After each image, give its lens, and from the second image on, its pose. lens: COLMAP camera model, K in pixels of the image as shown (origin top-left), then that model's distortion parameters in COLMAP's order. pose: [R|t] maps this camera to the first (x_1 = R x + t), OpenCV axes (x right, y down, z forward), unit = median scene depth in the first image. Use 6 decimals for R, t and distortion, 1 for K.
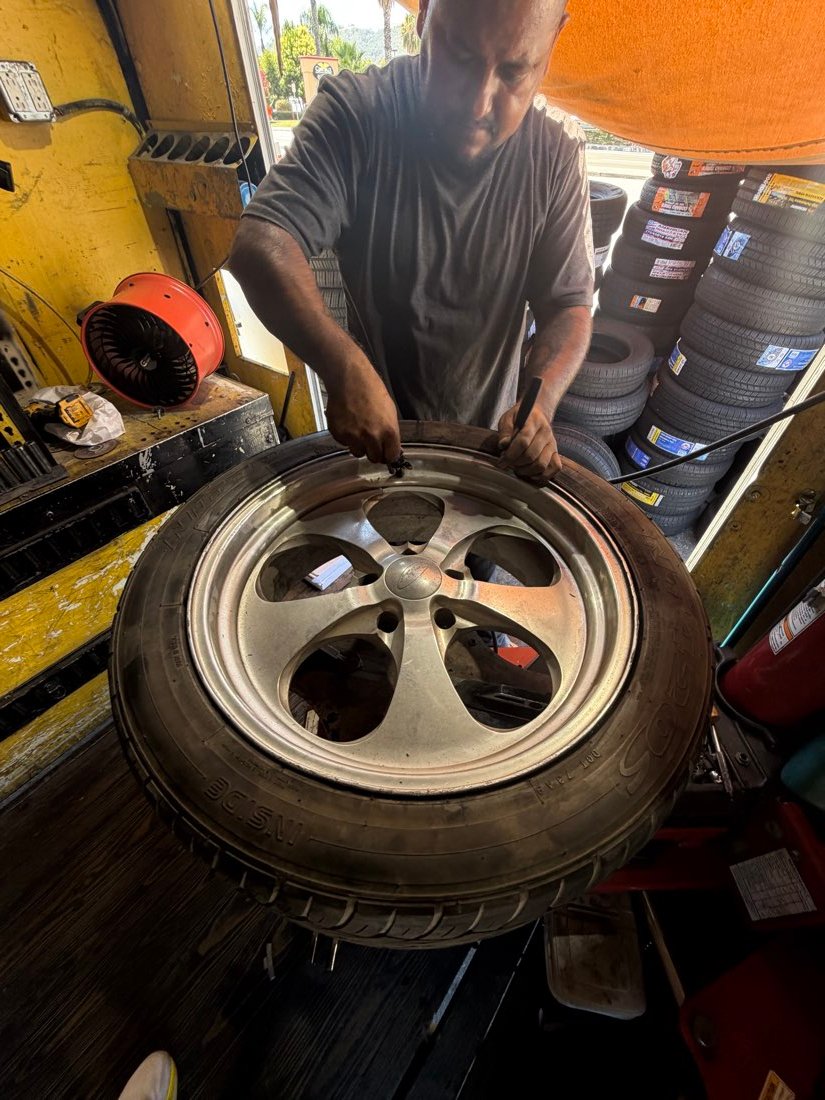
lens RADIAL K [[440.1, 0, 412.5], [0, 440.1, 550.0], [0, 0, 1]] dist [0.000817, 0.000024]
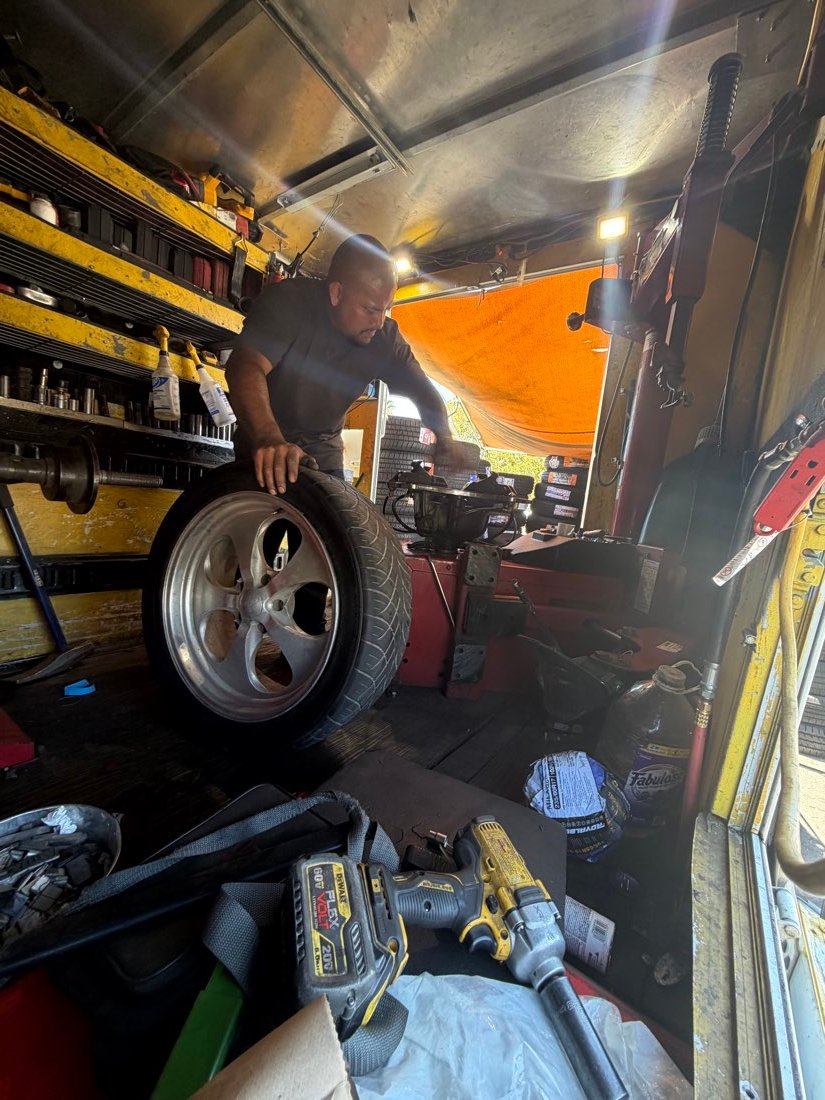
lens RADIAL K [[440.1, 0, 412.5], [0, 440.1, 550.0], [0, 0, 1]] dist [0.000817, 0.000024]
pose [[0.990318, 0.112215, 0.081714, -0.106841], [-0.037984, 0.785249, -0.618014, 0.550793], [-0.133516, 0.608927, 0.781909, -0.137426]]
